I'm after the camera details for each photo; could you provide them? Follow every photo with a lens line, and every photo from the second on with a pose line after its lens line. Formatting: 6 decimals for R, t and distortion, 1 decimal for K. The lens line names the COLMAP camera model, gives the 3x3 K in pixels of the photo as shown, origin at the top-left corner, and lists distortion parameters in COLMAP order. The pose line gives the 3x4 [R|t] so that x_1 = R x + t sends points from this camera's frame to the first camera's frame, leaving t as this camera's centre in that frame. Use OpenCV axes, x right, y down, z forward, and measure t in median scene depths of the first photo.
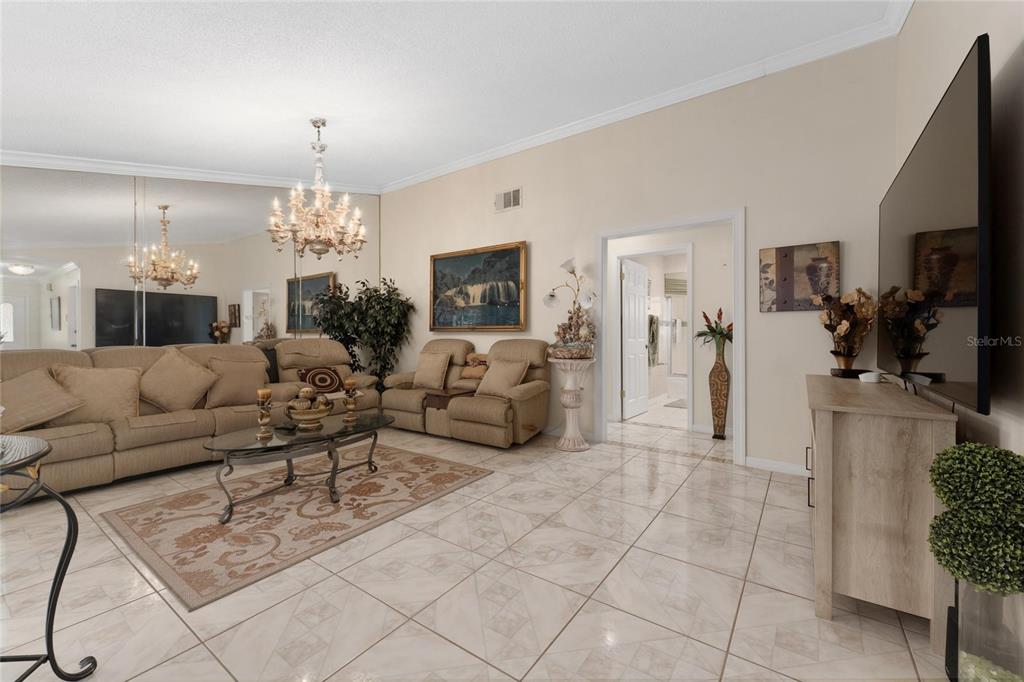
lens RADIAL K [[412.0, 0, 512.0], [0, 412.0, 341.0], [0, 0, 1]] dist [0.000048, 0.000008]
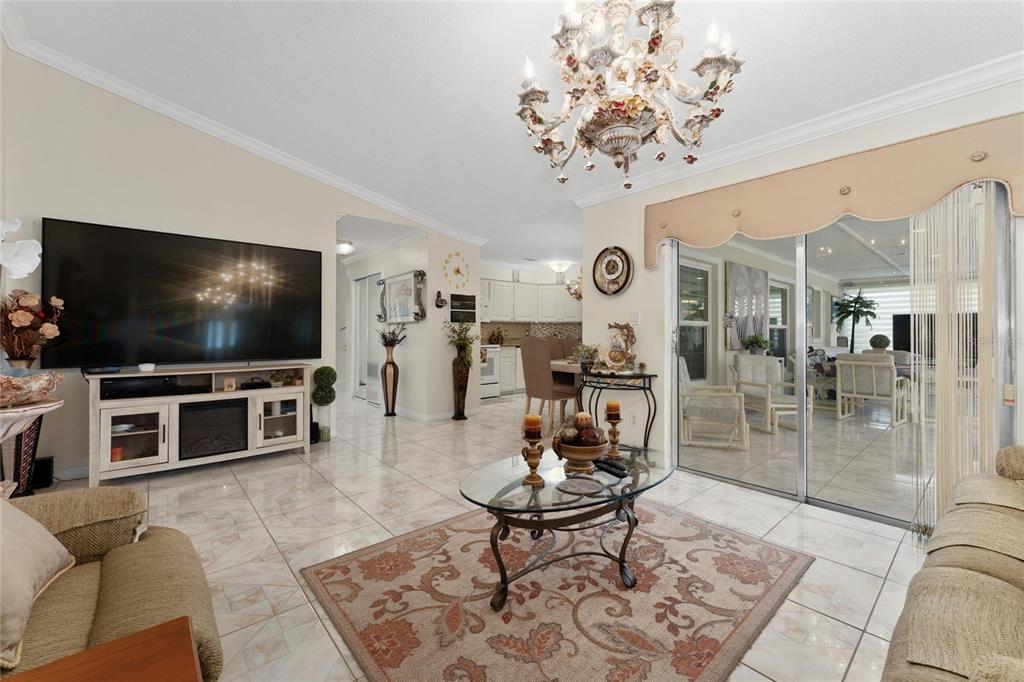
lens RADIAL K [[412.0, 0, 512.0], [0, 412.0, 341.0], [0, 0, 1]] dist [0.000048, 0.000008]
pose [[-0.972926, -0.002249, 0.231104, -0.491344], [0.005032, 0.999510, 0.030909, -0.028573], [-0.231060, 0.031235, -0.972438, 1.548264]]
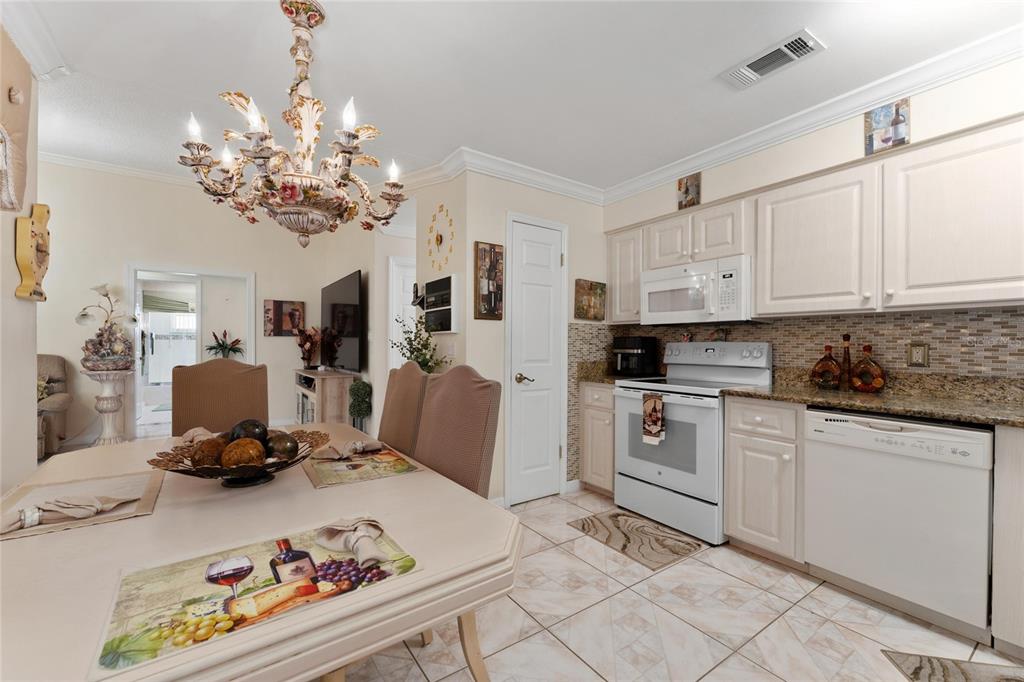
lens RADIAL K [[412.0, 0, 512.0], [0, 412.0, 341.0], [0, 0, 1]] dist [0.000048, 0.000008]
pose [[0.329201, 0.011426, 0.944191, -0.719403], [0.008348, 0.999852, -0.015011, -0.015770], [-0.944223, 0.012824, 0.329058, -0.573296]]
